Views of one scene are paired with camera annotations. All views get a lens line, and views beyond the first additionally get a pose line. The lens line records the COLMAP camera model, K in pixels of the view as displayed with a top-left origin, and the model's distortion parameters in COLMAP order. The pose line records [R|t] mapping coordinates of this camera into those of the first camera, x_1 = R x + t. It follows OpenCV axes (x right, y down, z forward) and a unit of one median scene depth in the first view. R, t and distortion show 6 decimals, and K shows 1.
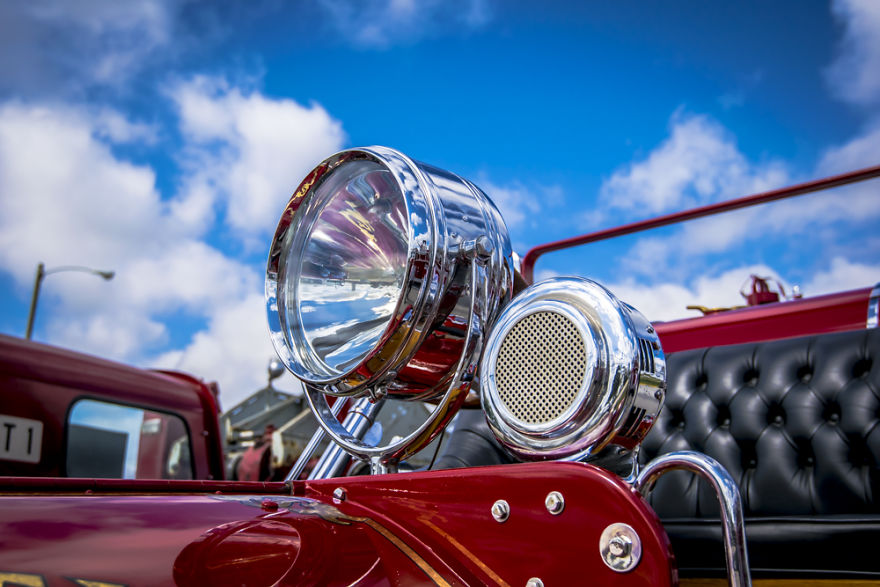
lens RADIAL K [[924.0, 0, 440.0], [0, 924.0, 293.5], [0, 0, 1]] dist [0.006193, -0.008108]
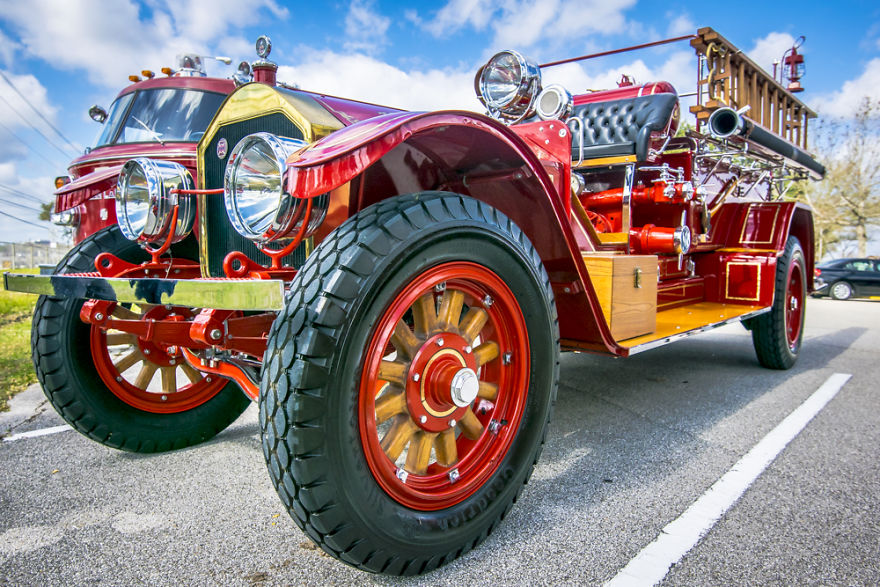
lens RADIAL K [[615.3, 0, 440.0], [0, 615.3, 293.5], [0, 0, 1]] dist [-0.001401, -0.043577]
pose [[0.999882, 0.008558, 0.012788, -0.298205], [-0.012416, 0.939644, 0.341928, -0.050360], [-0.009090, -0.342047, 0.939639, -1.441817]]
